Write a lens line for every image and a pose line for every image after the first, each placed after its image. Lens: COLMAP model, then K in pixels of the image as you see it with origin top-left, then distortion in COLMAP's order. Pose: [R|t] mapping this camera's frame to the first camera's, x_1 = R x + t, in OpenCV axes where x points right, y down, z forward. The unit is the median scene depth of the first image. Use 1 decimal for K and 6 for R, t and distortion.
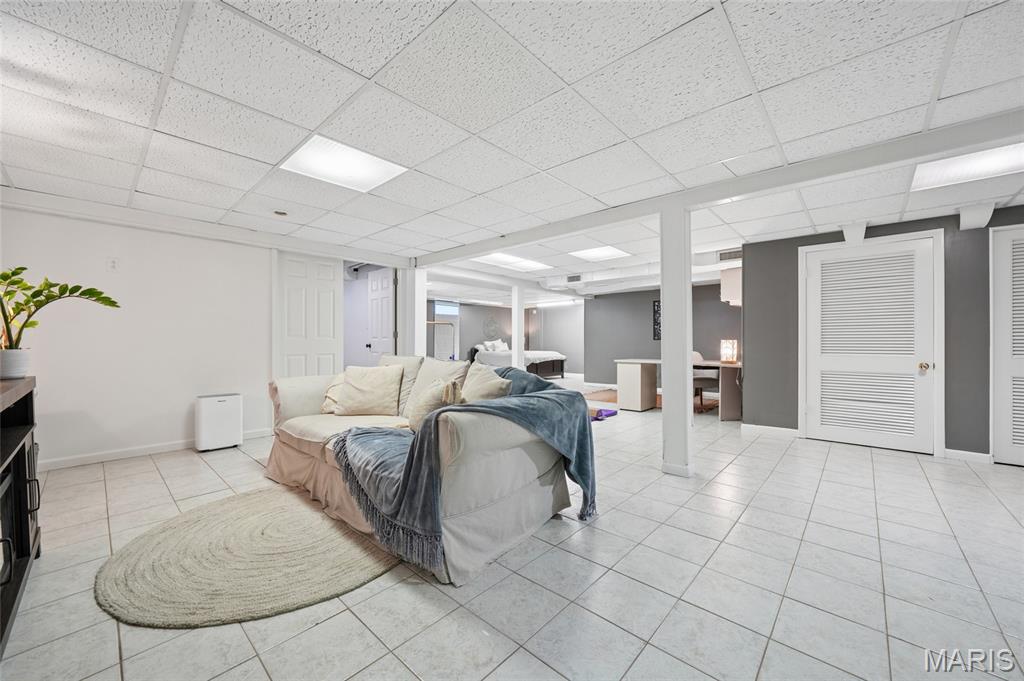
lens RADIAL K [[381.4, 0, 511.3], [0, 381.4, 343.2], [0, 0, 1]] dist [-0.001032, 0.000003]
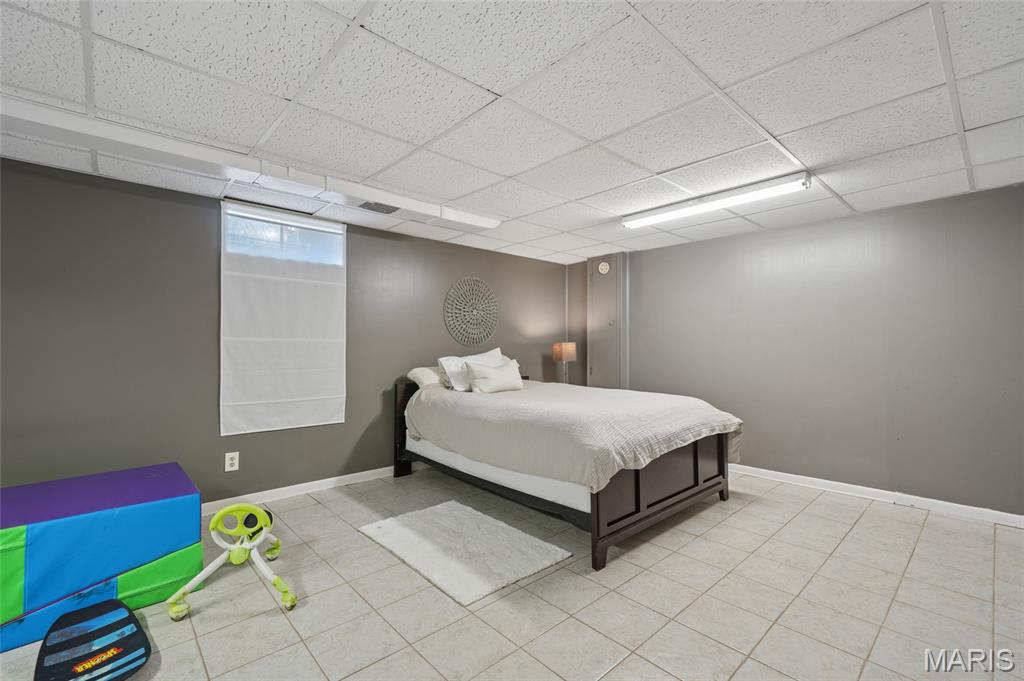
lens RADIAL K [[449.4, 0, 512.0], [0, 449.4, 342.2], [0, 0, 1]] dist [-0.002108, -0.000040]
pose [[0.996068, 0.000780, -0.088589, 0.016820], [-0.001656, 0.999950, -0.009818, -0.013049], [0.088577, 0.009927, 0.996020, 0.669096]]
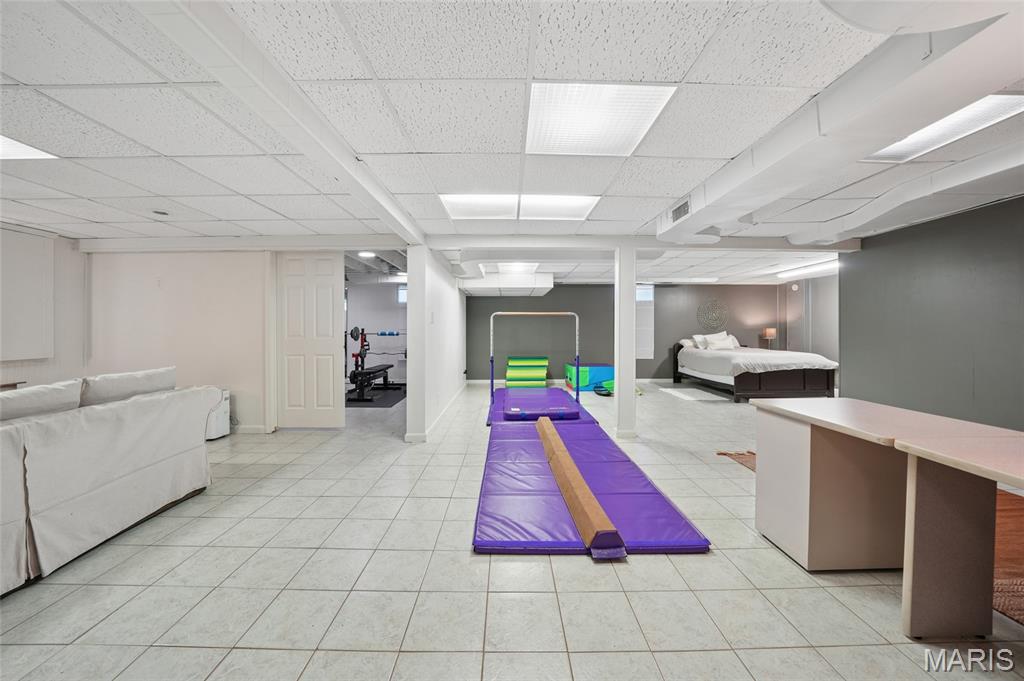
lens RADIAL K [[356.6, 0, 514.0], [0, 356.6, 333.1], [0, 0, 1]] dist [-0.009379, -0.000038]
pose [[0.680381, 0.004370, -0.732846, 0.192687], [-0.000131, 0.999983, 0.005841, -0.012072], [0.732859, -0.003878, 0.680369, 0.307372]]
